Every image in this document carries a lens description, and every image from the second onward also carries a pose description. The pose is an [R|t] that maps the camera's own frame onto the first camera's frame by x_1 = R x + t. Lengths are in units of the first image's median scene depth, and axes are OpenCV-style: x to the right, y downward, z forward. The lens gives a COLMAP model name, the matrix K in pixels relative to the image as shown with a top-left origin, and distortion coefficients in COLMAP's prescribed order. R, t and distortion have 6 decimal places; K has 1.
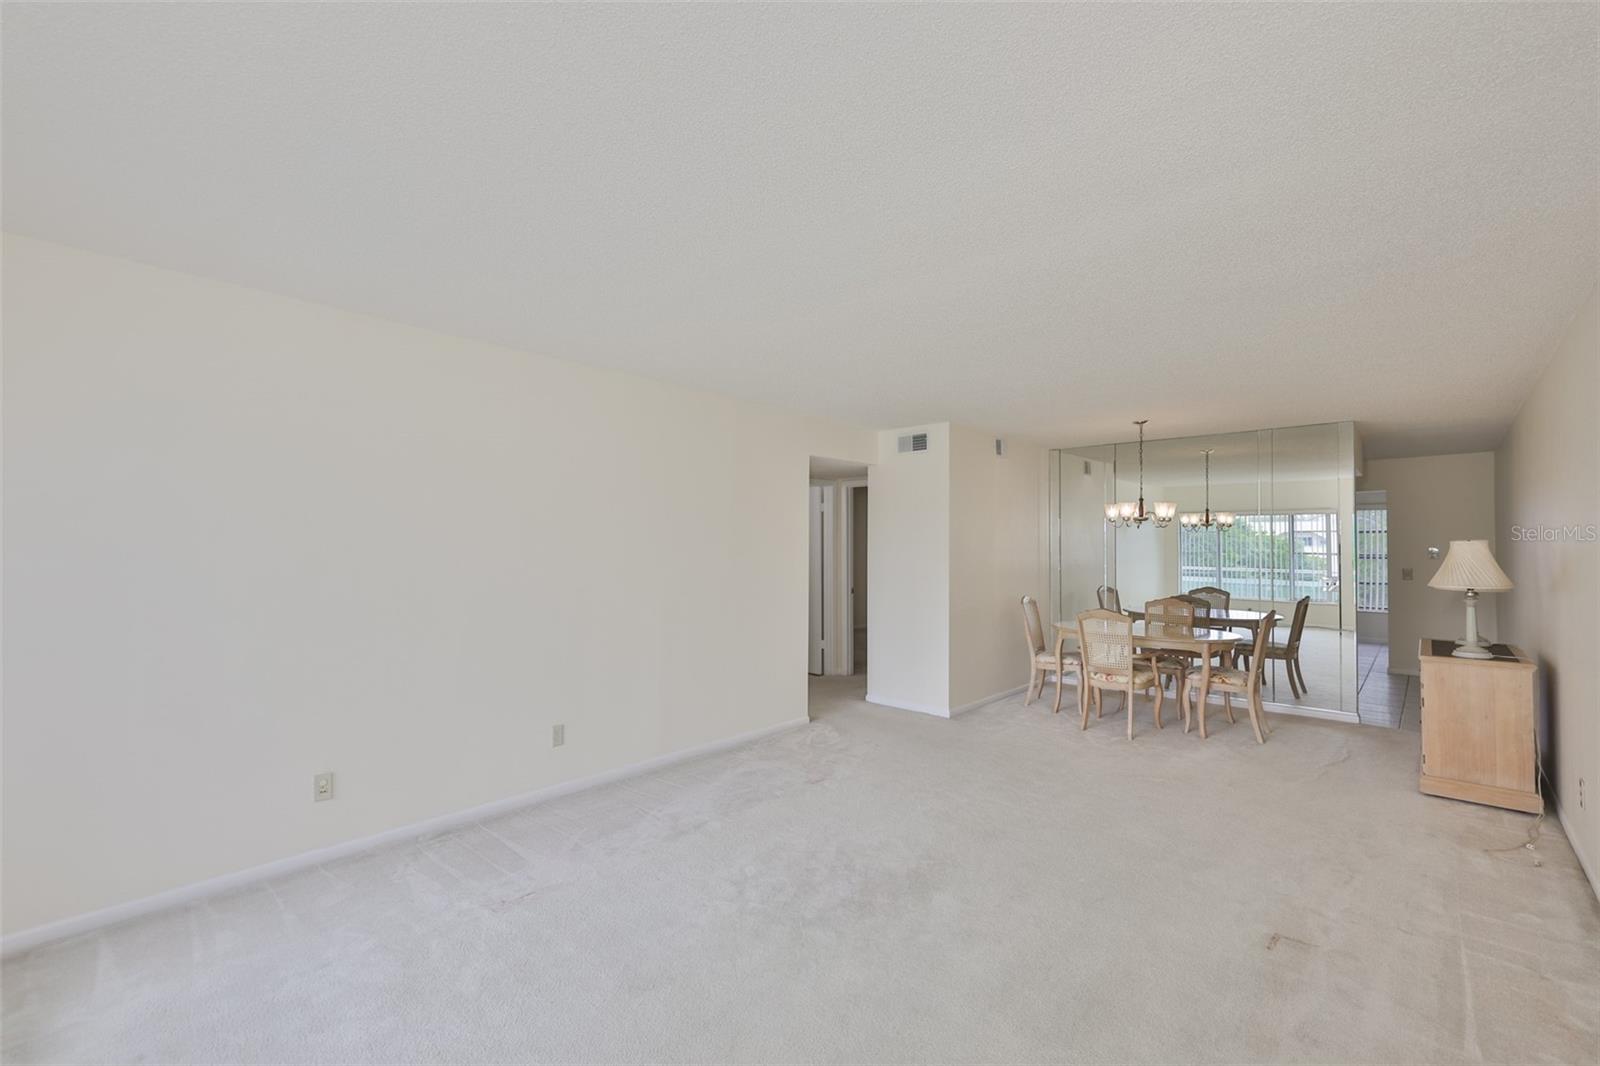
lens RADIAL K [[691.0, 0, 800.9], [0, 691.0, 542.1], [0, 0, 1]] dist [-0.000984, -0.000171]
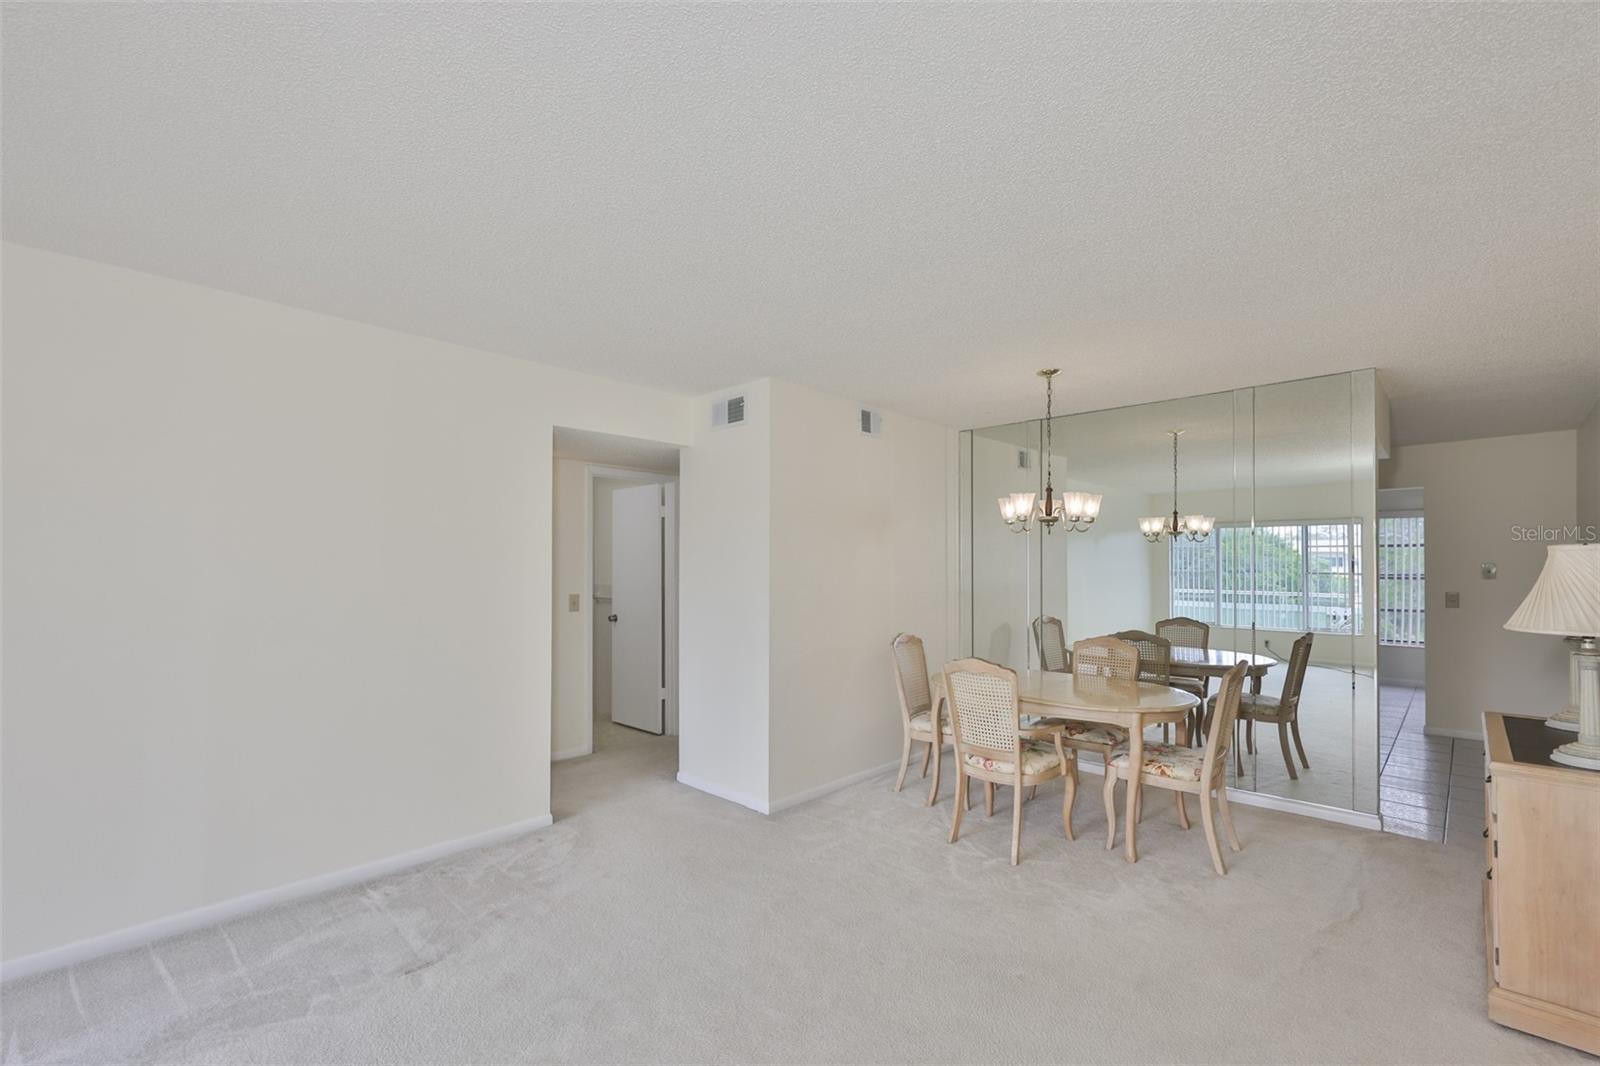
lens RADIAL K [[705.1, 0, 803.3], [0, 705.1, 569.6], [0, 0, 1]] dist [-0.001953, 0.000157]
pose [[0.999857, -0.001741, -0.016815, 0.248153], [0.001889, 0.999959, 0.008836, 0.007652], [0.016799, -0.008866, 0.999820, 0.296398]]
